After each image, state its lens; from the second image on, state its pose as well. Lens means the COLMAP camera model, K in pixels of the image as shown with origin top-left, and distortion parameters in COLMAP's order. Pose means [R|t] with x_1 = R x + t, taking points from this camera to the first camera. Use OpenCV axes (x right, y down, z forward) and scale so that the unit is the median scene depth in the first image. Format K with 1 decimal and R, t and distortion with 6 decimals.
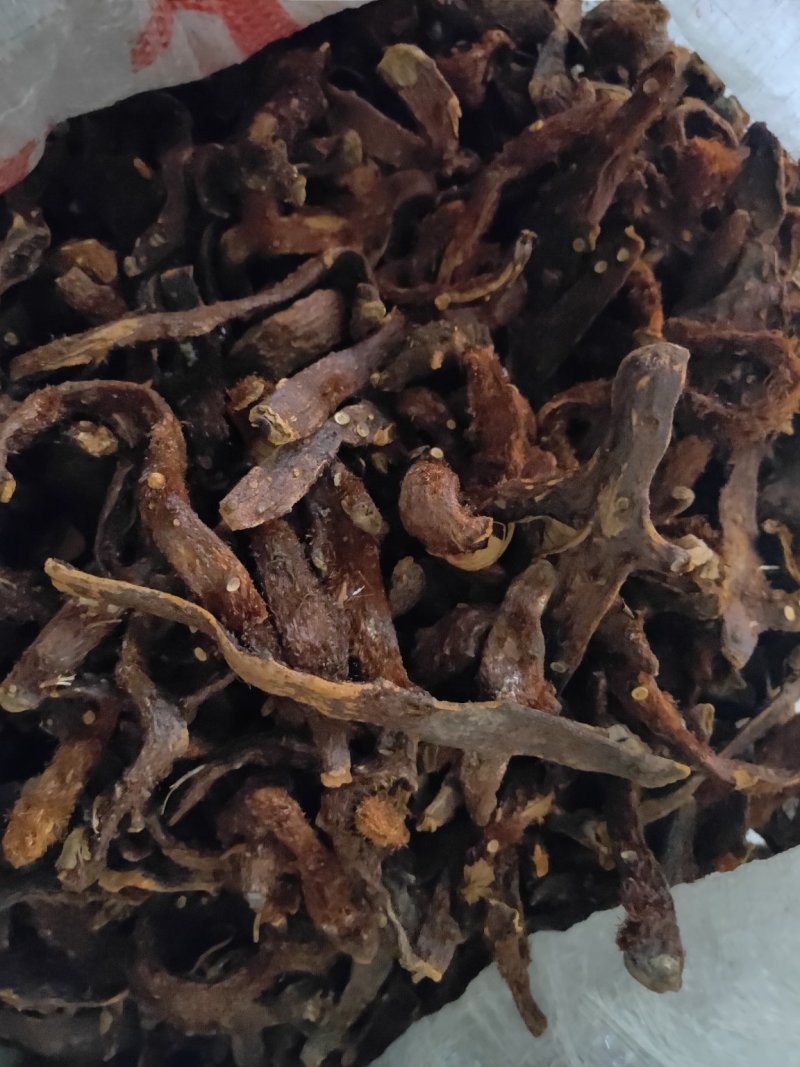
lens RADIAL K [[824.0, 0, 397.4], [0, 824.0, 512.1], [0, 0, 1]] dist [-0.001780, 0.004093]
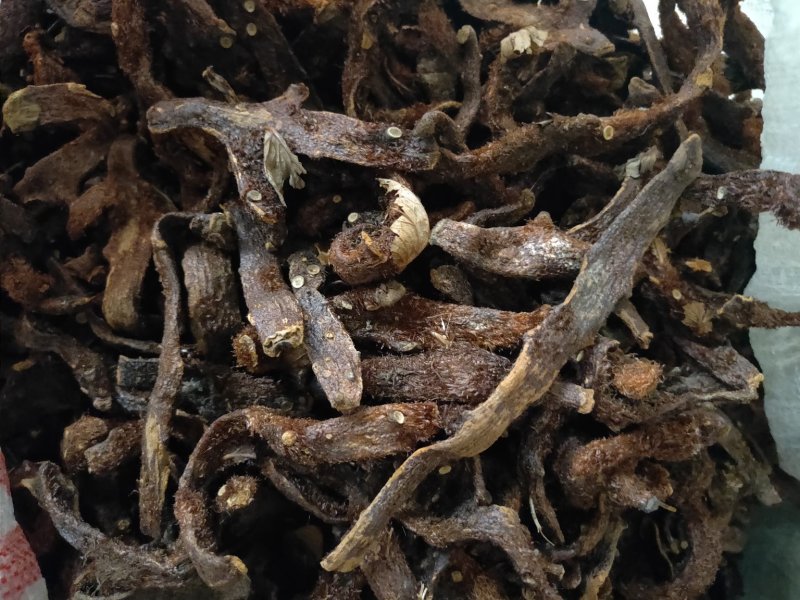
lens RADIAL K [[617.8, 0, 384.6], [0, 617.8, 300.4], [0, 0, 1]] dist [-0.001780, 0.004093]
pose [[0.372363, -0.928084, -0.002244, -0.044988], [0.926547, 0.371605, 0.058476, -0.044010], [-0.053437, -0.023854, 0.998286, 0.141130]]
